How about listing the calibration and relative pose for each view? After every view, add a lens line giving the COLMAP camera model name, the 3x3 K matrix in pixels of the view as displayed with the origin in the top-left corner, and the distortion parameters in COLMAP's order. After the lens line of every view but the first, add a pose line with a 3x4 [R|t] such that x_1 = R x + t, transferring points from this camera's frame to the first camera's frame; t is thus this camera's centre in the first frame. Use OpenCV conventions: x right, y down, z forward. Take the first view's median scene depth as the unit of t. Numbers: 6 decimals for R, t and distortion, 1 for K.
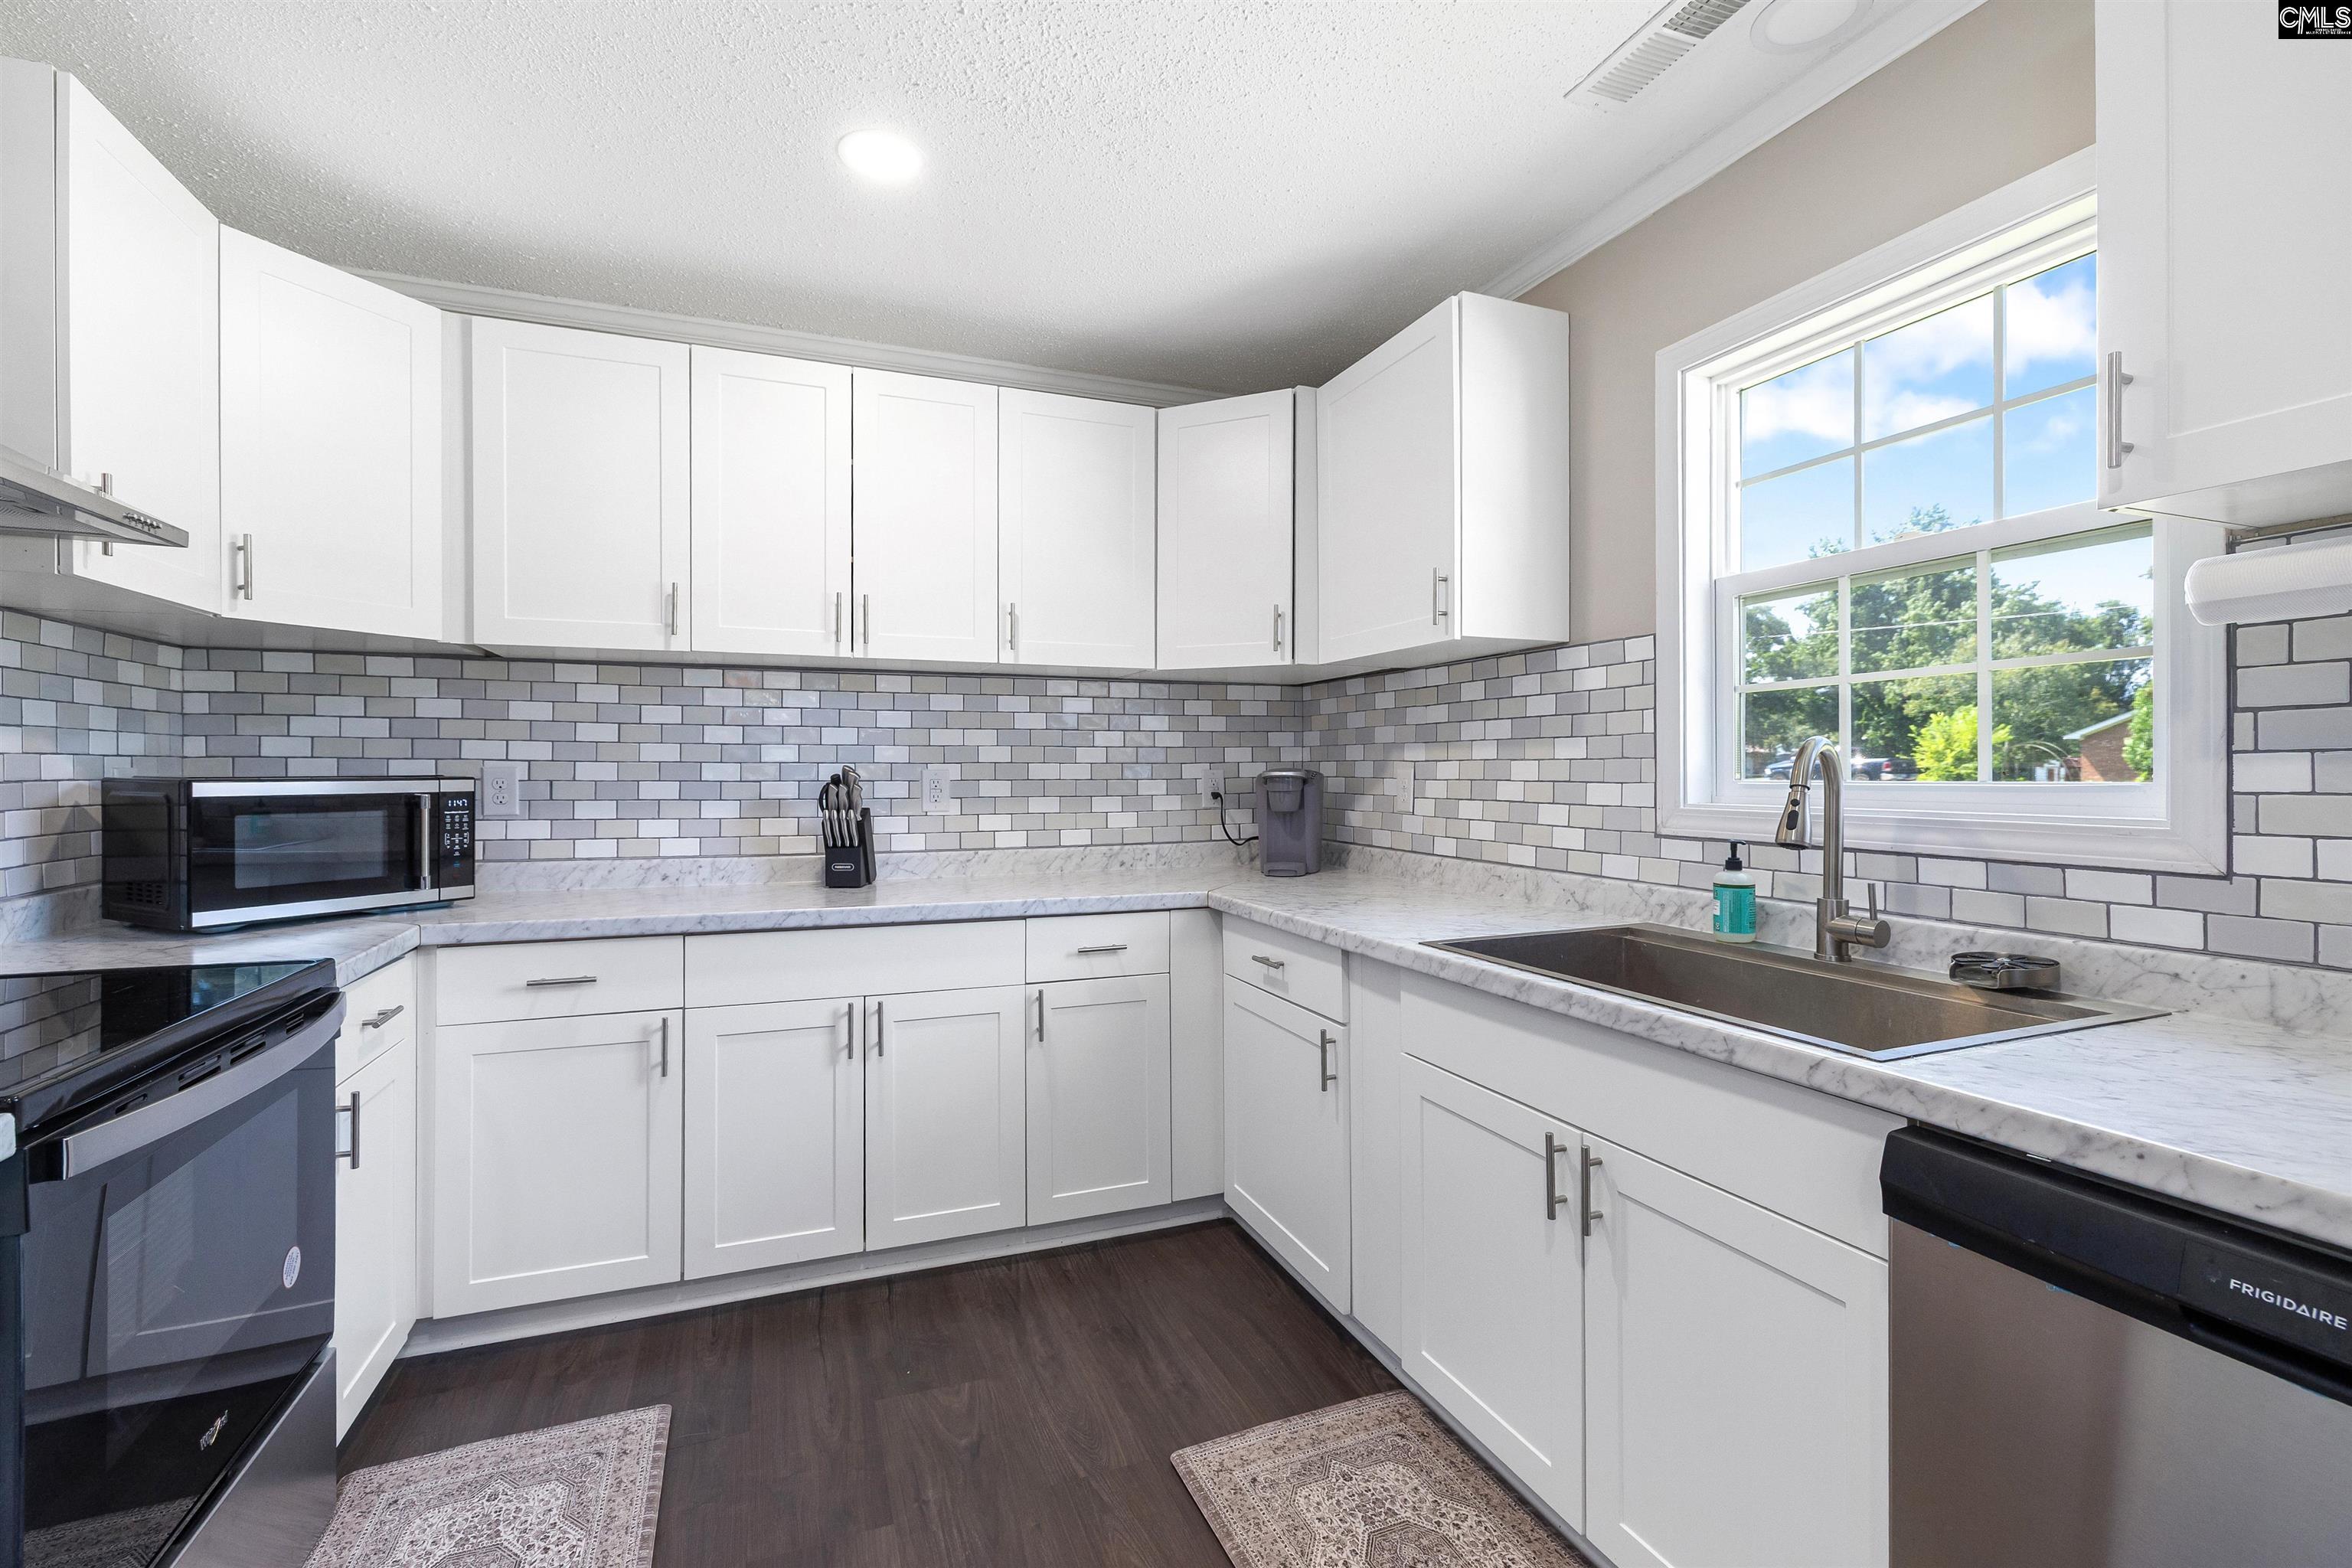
lens RADIAL K [[1022.1, 0, 1176.0], [0, 1022.1, 784.0], [0, 0, 1]] dist [0.000435, -0.000176]
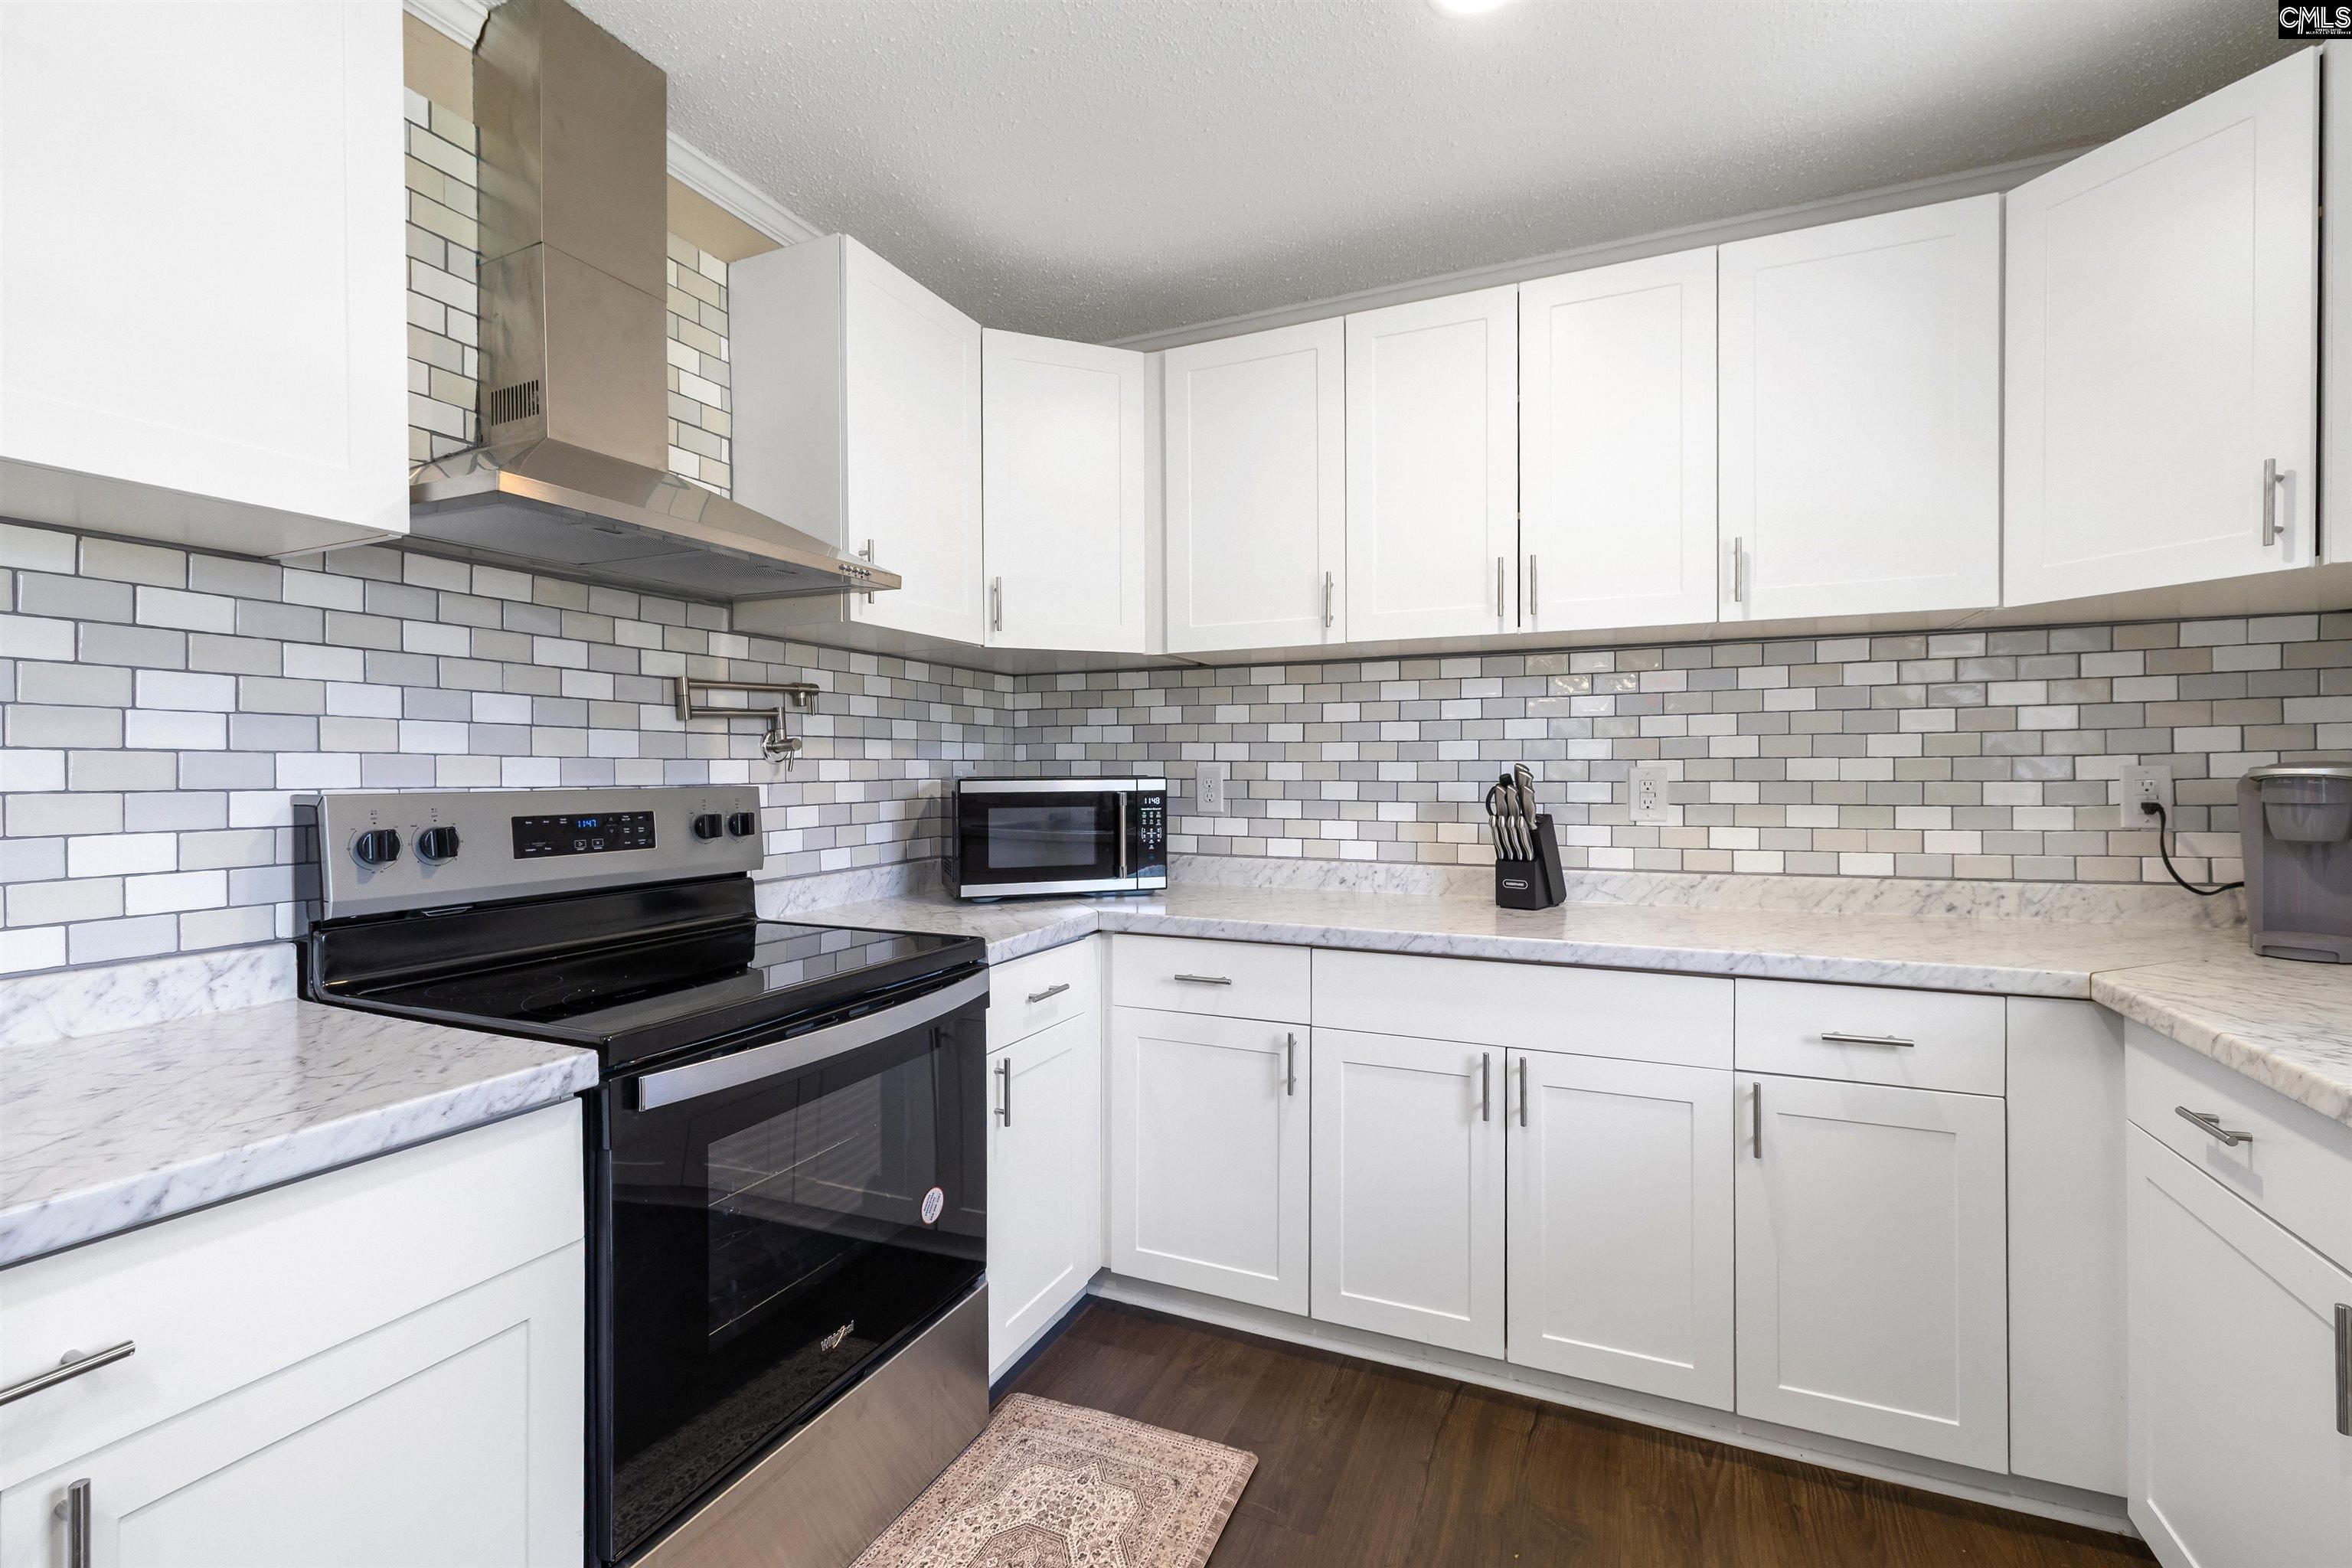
lens RADIAL K [[1022.1, 0, 1176.0], [0, 1022.1, 784.0], [0, 0, 1]] dist [0.000435, -0.000176]
pose [[0.706413, 0.005657, -0.707777, 0.077386], [-0.005511, 0.999982, 0.002492, -0.001825], [0.707778, 0.002140, 0.706432, 0.222717]]
